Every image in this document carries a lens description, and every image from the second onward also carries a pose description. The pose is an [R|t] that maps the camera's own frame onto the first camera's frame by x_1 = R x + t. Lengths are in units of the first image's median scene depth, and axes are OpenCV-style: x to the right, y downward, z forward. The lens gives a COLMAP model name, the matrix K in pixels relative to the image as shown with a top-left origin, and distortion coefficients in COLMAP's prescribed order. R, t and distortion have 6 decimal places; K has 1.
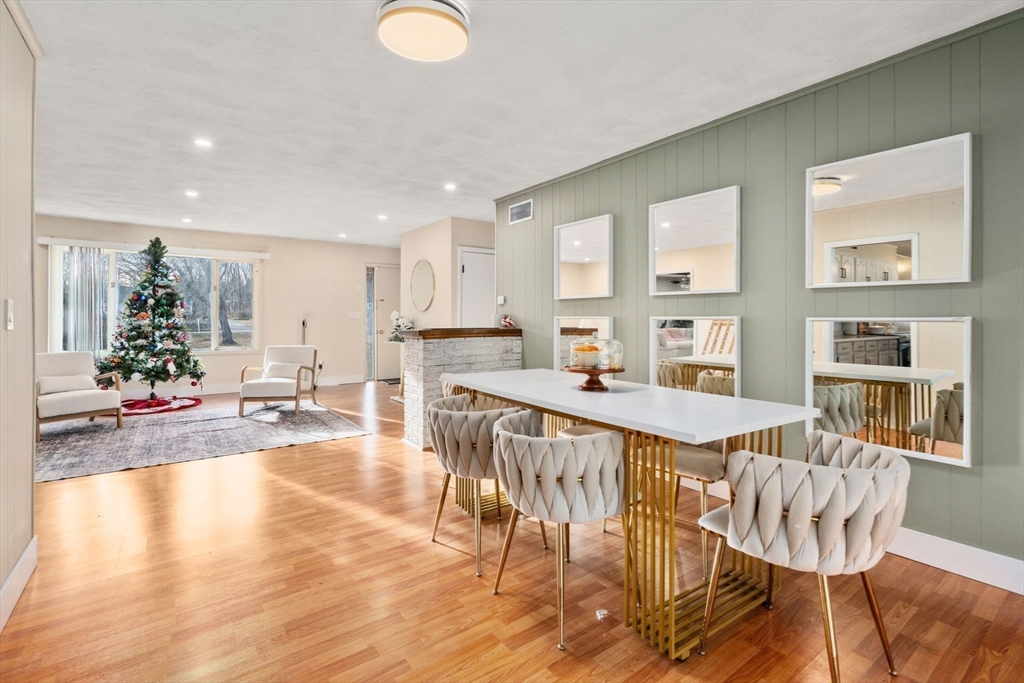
lens RADIAL K [[470.9, 0, 510.2], [0, 470.9, 319.0], [0, 0, 1]] dist [-0.008957, 0.004240]
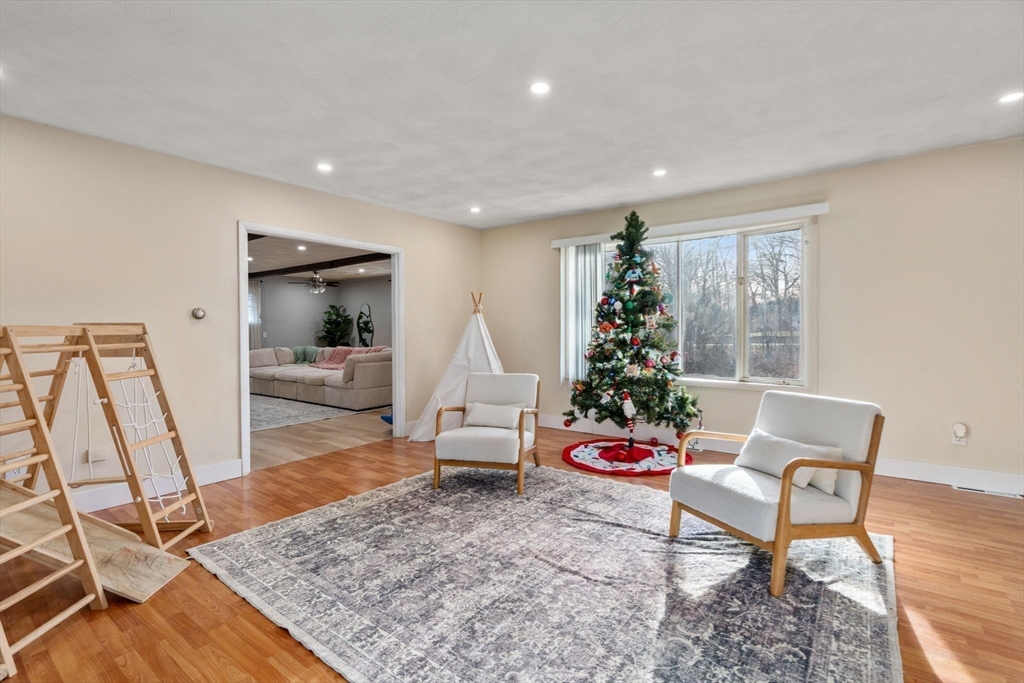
lens RADIAL K [[470.9, 0, 521.5], [0, 470.9, 337.9], [0, 0, 1]] dist [-0.008957, 0.004240]
pose [[0.301018, 0.012668, -0.953534, -0.149748], [0.008756, 0.999833, 0.016048, -0.002520], [0.953578, -0.013180, 0.300856, 0.646016]]
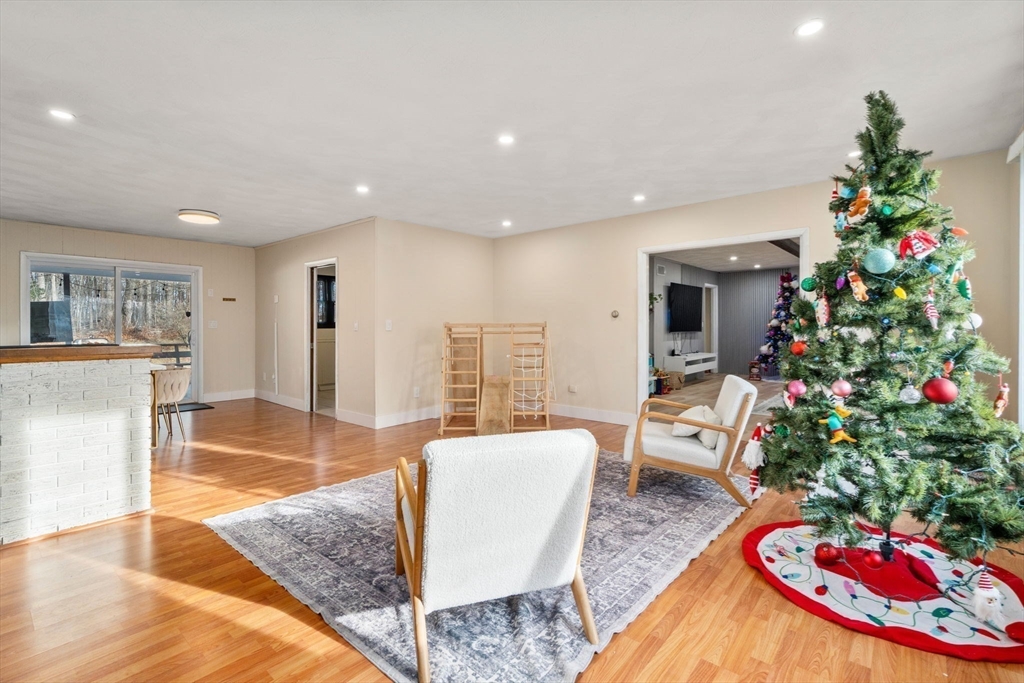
lens RADIAL K [[470.9, 0, 503.7], [0, 470.9, 335.6], [0, 0, 1]] dist [-0.008957, 0.004240]
pose [[-0.975360, 0.004531, -0.220572, -0.497042], [-0.000149, 0.999775, 0.021199, -0.004318], [0.220619, 0.020710, -0.975140, 1.497440]]
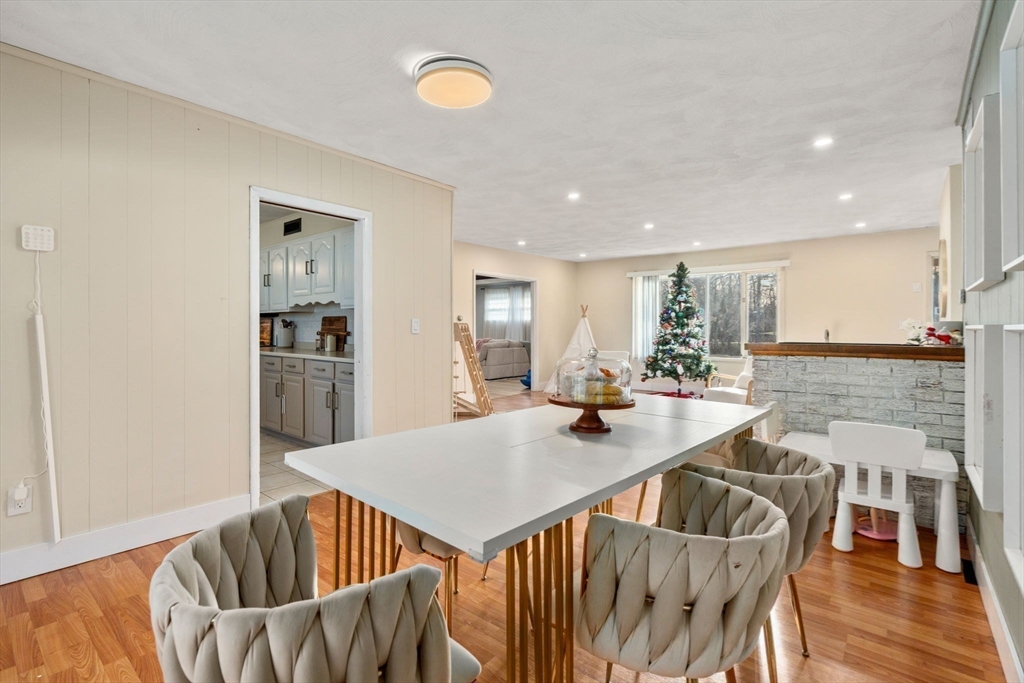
lens RADIAL K [[470.9, 0, 521.5], [0, 470.9, 328.2], [0, 0, 1]] dist [-0.008957, 0.004240]
pose [[0.256063, 0.000385, -0.966660, 0.328932], [0.000858, 0.999999, 0.000625, -0.002323], [0.966660, -0.000990, 0.256062, 0.288368]]
